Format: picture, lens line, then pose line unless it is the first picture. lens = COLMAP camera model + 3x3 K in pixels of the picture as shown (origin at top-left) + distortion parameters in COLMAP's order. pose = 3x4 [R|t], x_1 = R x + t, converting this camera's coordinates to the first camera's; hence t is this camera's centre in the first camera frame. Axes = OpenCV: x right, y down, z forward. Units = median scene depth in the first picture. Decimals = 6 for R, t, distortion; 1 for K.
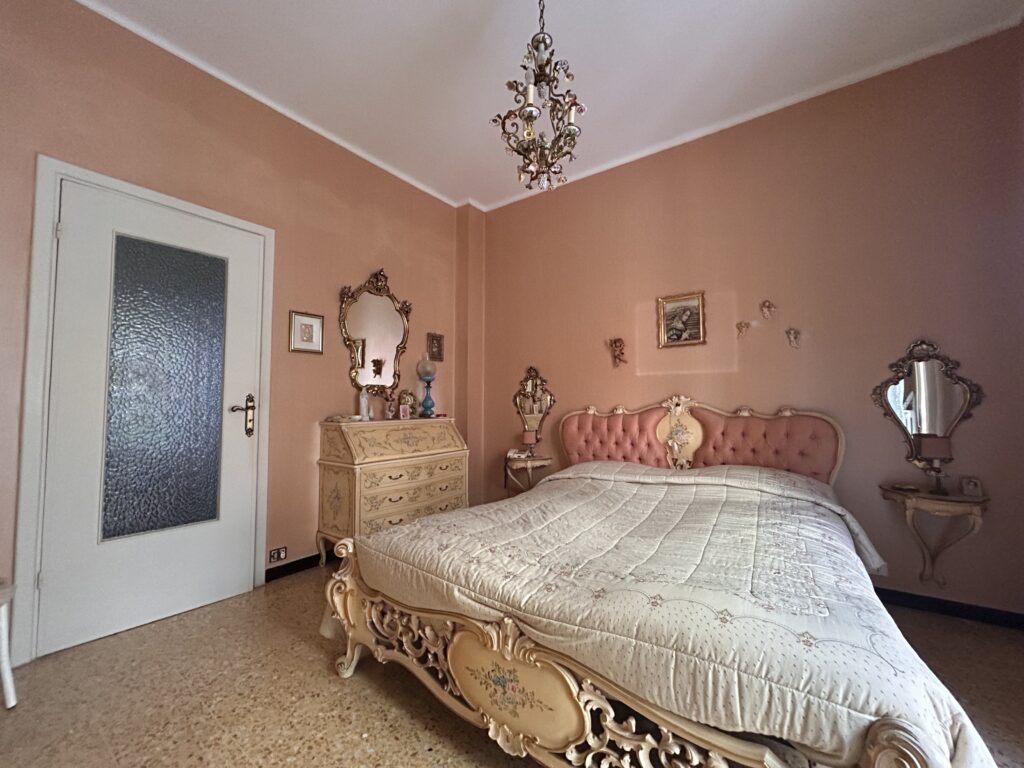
lens RADIAL K [[415.0, 0, 514.1], [0, 415.0, 382.3], [0, 0, 1]] dist [0.001235, 0.000377]
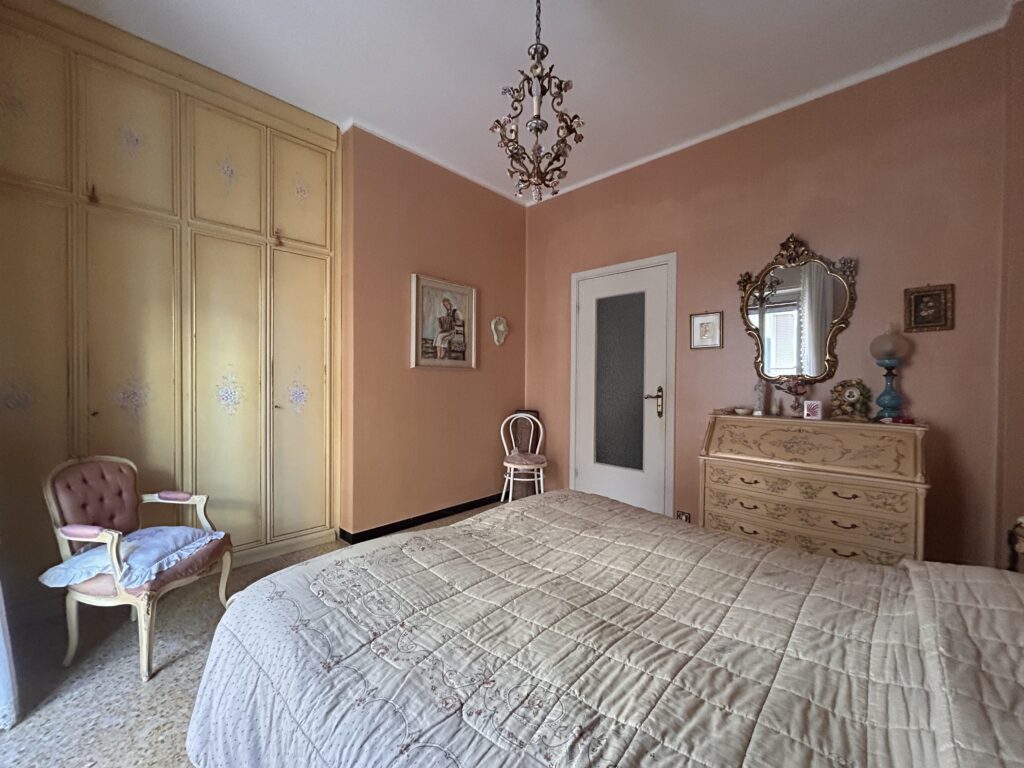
lens RADIAL K [[409.1, 0, 511.5], [0, 409.1, 384.3], [0, 0, 1]] dist [-0.000888, 0.000595]
pose [[-0.140566, 0.009719, -0.990024, 0.643258], [0.040433, 0.999174, 0.004068, -0.001874], [0.989245, -0.039458, -0.140843, 0.628809]]
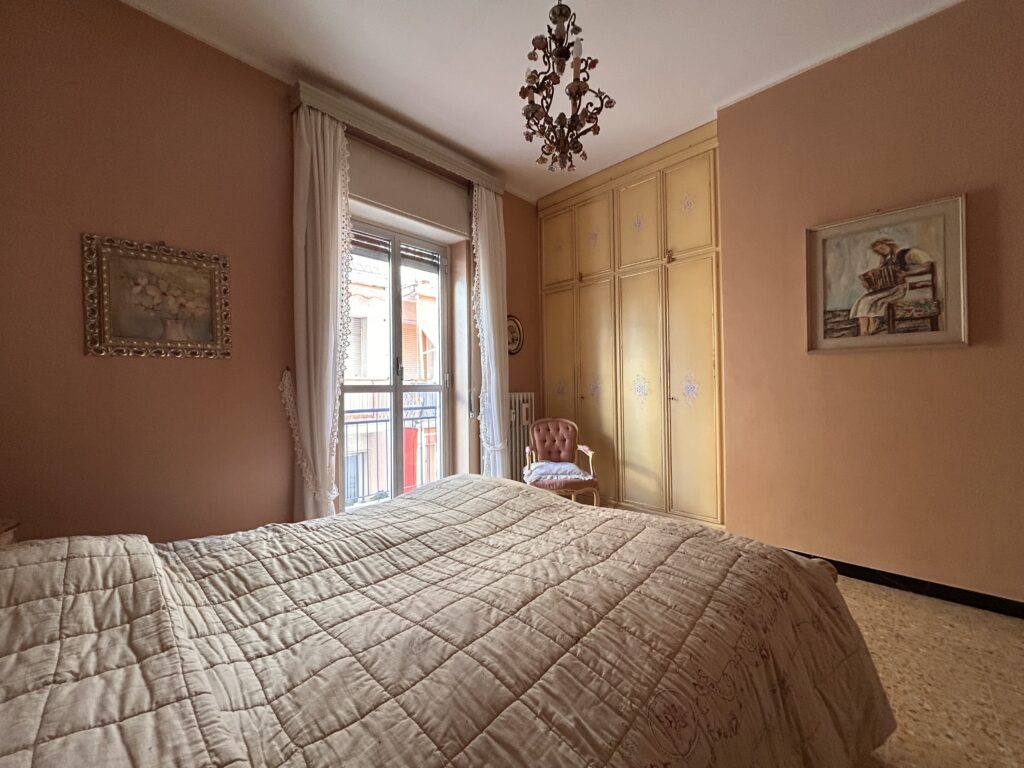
lens RADIAL K [[409.1, 0, 511.5], [0, 409.1, 384.3], [0, 0, 1]] dist [-0.000888, 0.000595]
pose [[-0.987958, 0.012649, 0.154206, 0.020728], [0.003763, 0.998322, -0.057781, 0.057780], [-0.154678, -0.056504, -0.986348, 1.145451]]
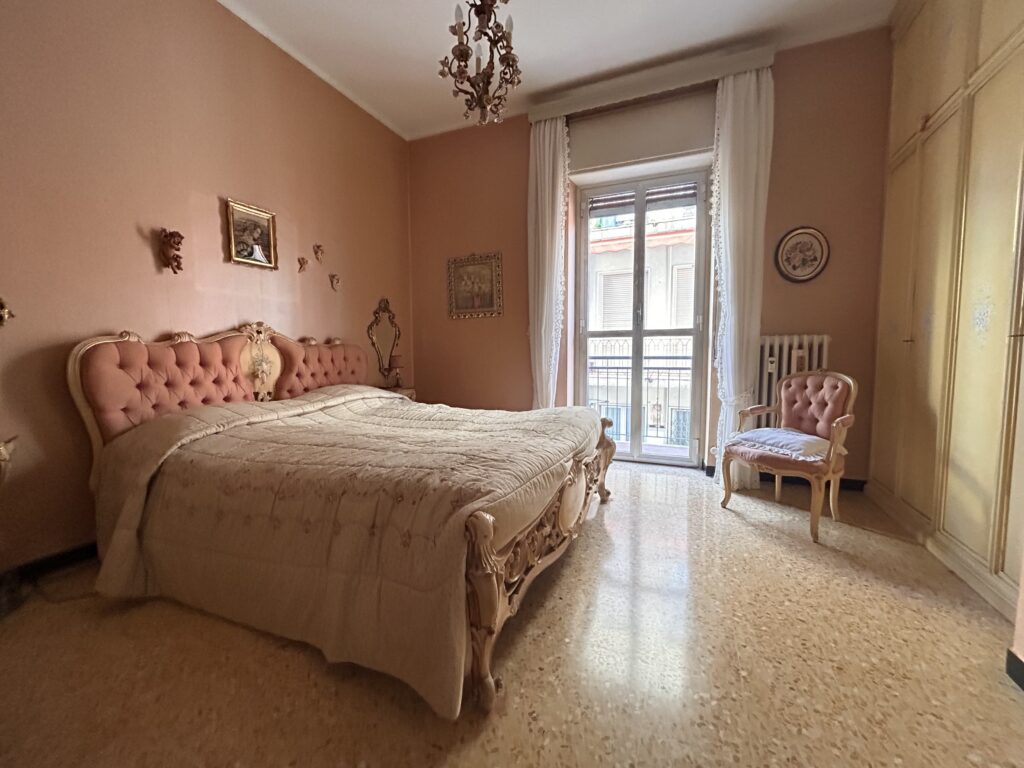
lens RADIAL K [[415.0, 0, 514.1], [0, 415.0, 382.3], [0, 0, 1]] dist [0.001235, 0.000377]
pose [[-0.215007, -0.068242, 0.974225, -0.629224], [-0.041330, 0.997298, 0.060737, 0.087570], [-0.975737, -0.027206, -0.217247, 0.677420]]
